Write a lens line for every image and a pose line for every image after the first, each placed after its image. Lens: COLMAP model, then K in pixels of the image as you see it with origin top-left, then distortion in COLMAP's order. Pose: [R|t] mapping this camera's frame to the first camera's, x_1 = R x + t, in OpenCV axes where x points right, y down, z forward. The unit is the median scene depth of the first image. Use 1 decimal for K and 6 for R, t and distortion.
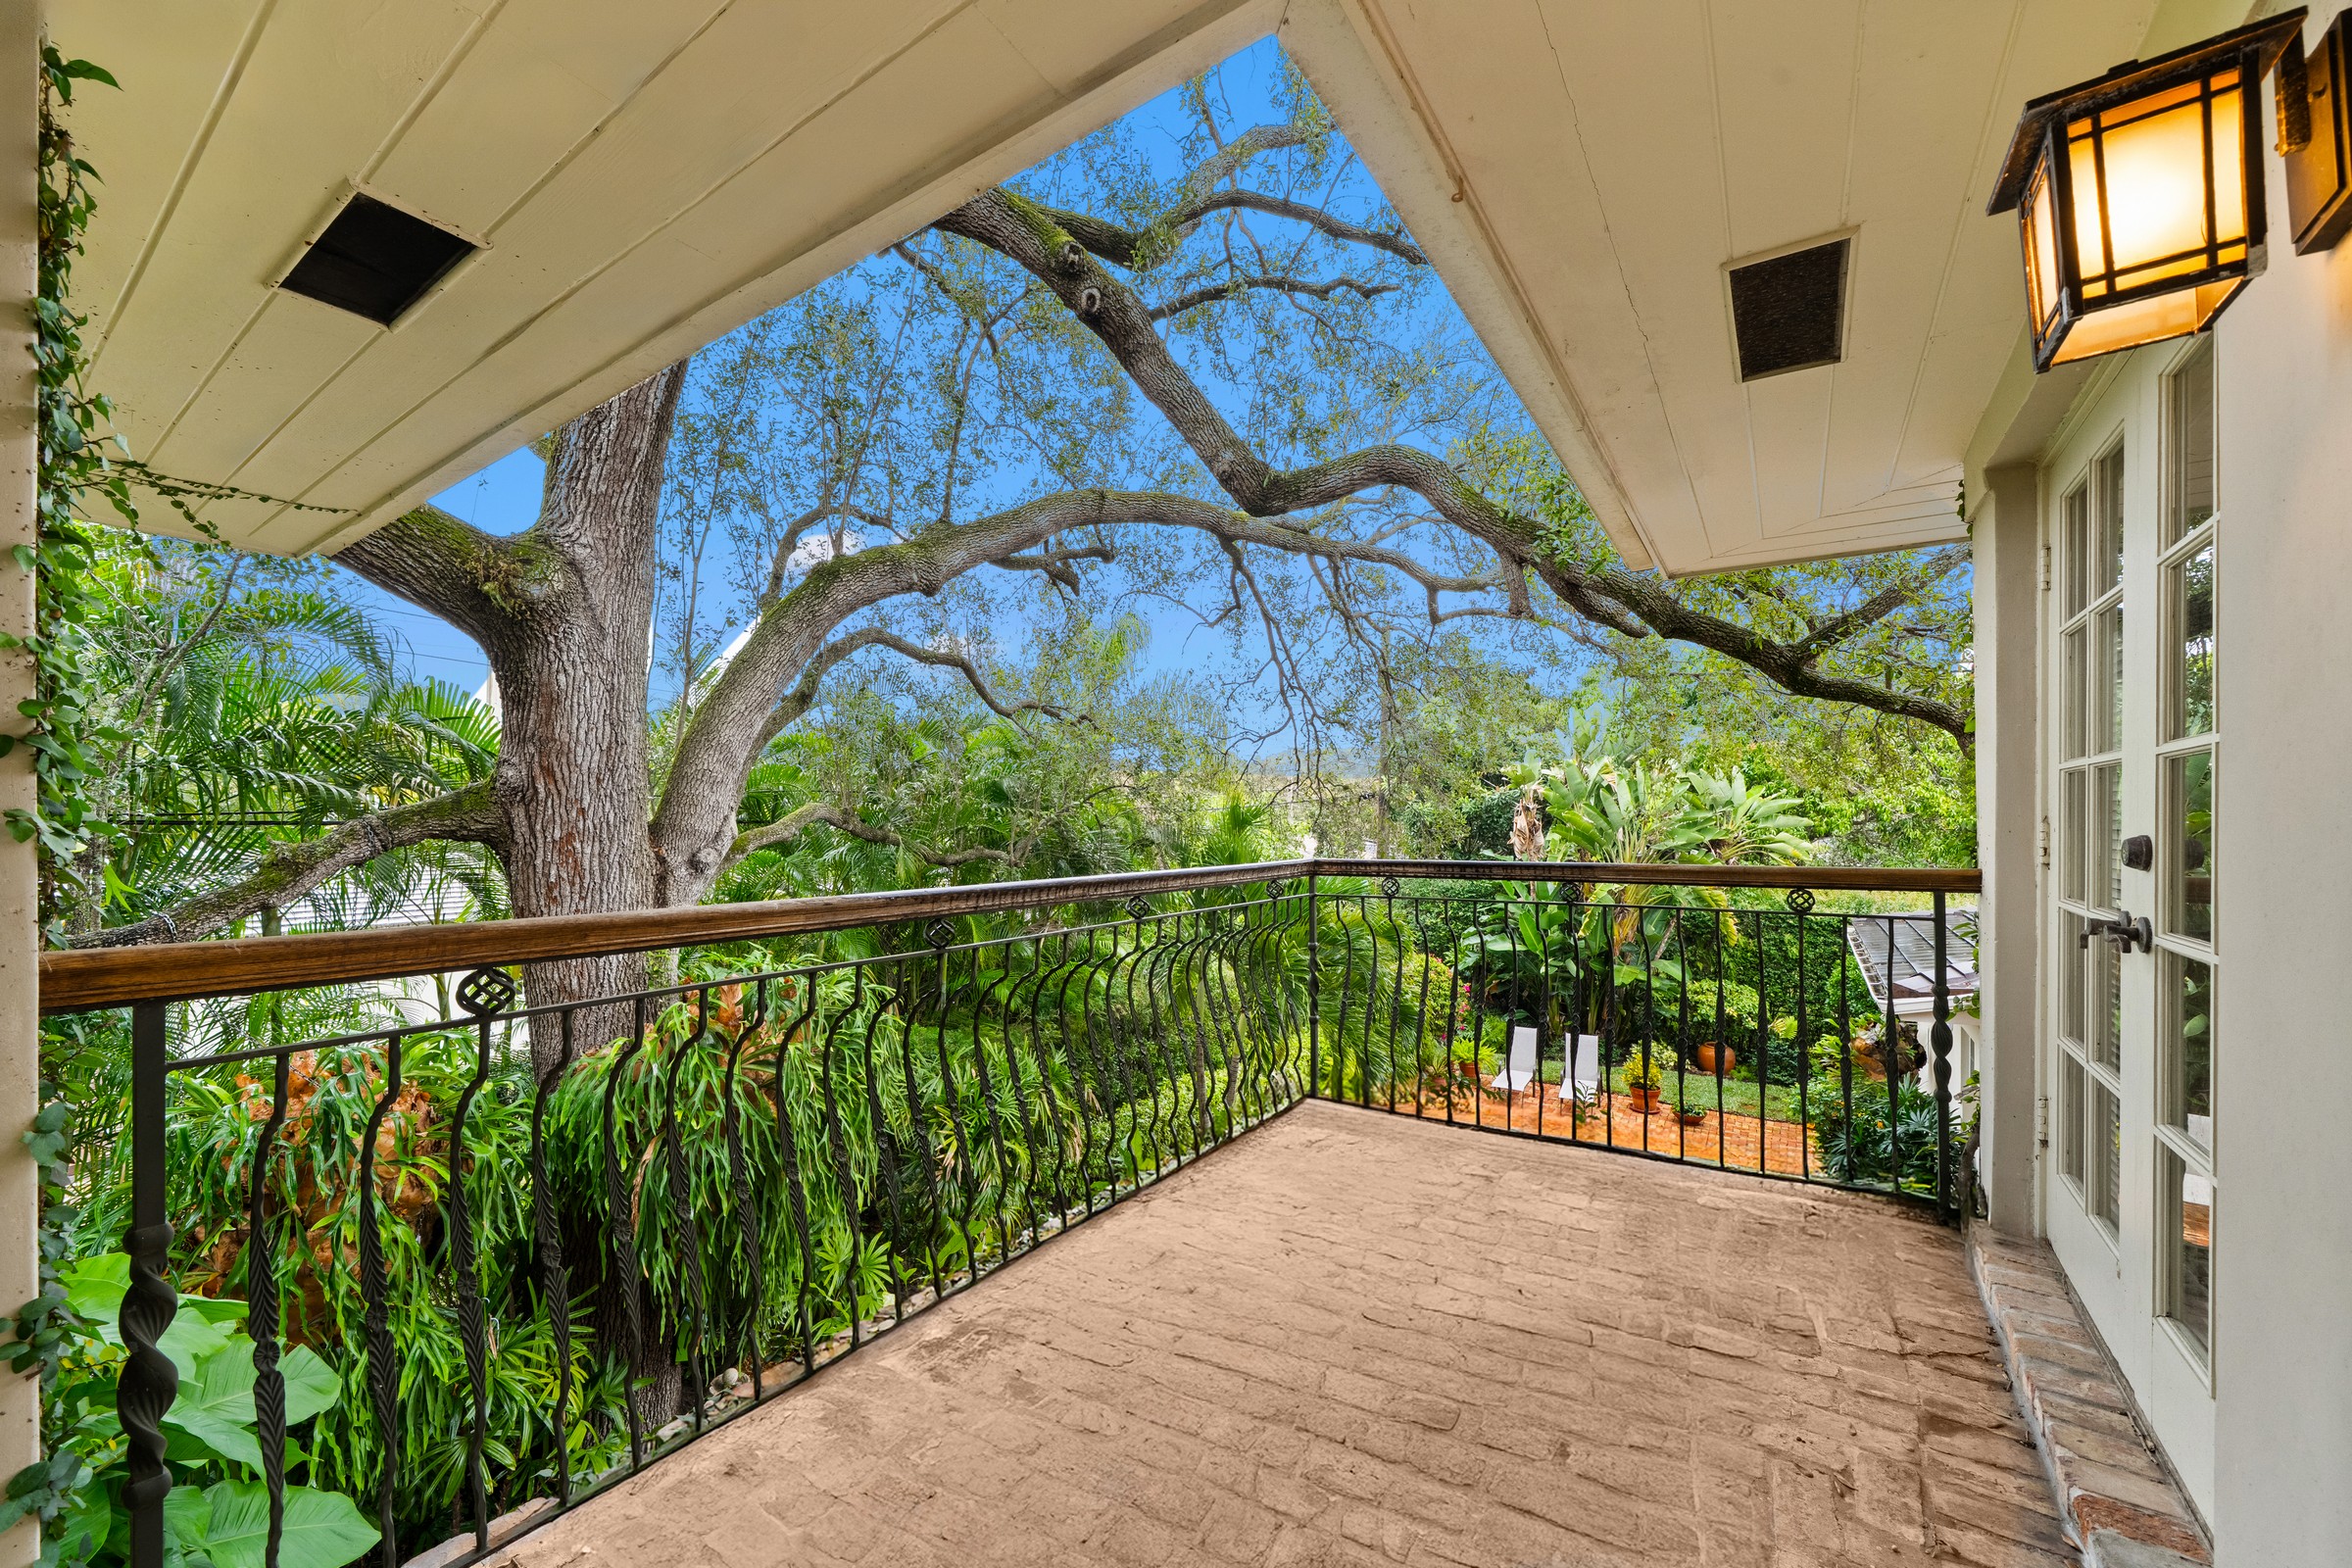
lens RADIAL K [[879.1, 0, 1196.6], [0, 879.1, 818.3], [0, 0, 1]] dist [-0.005538, 0.000348]
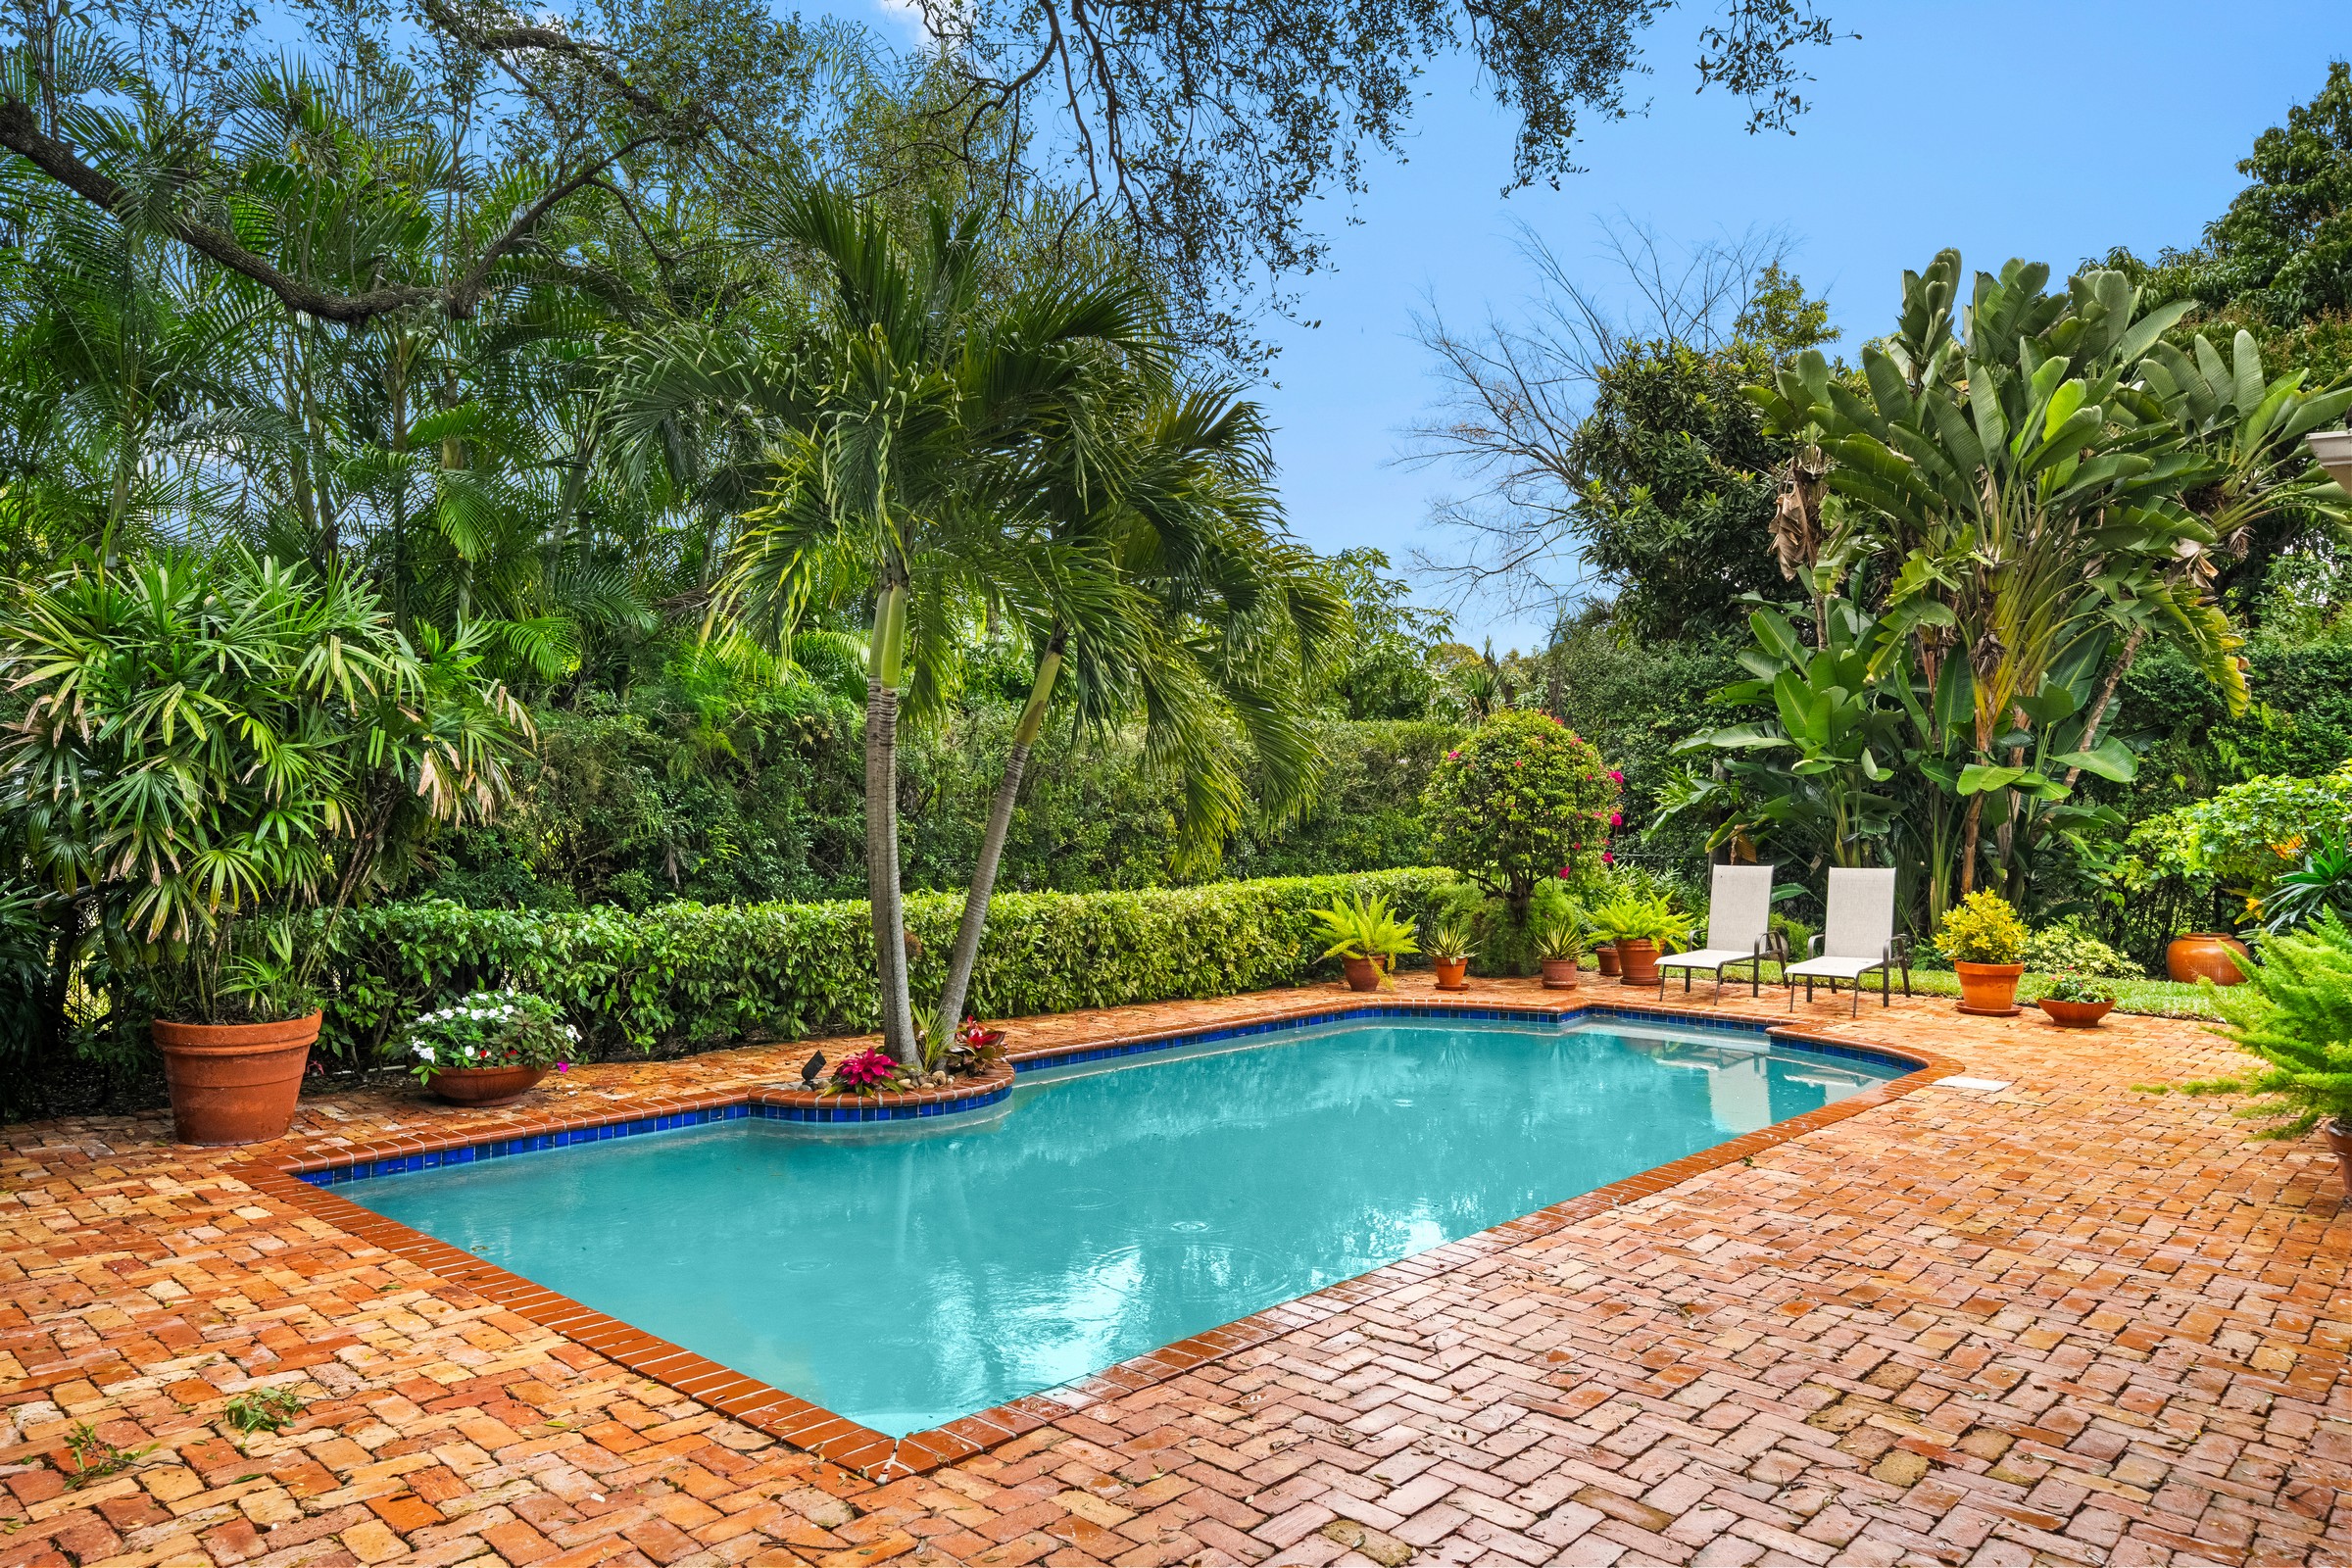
lens RADIAL K [[1571.4, 0, 1176.8], [0, 1571.4, 802.1], [0, 0, 1]] dist [-0.003936, 0.005530]
pose [[0.988220, -0.004970, -0.152960, 0.178761], [0.003474, 0.999943, -0.010048, 0.197121], [0.153001, 0.009398, 0.988181, 0.086041]]
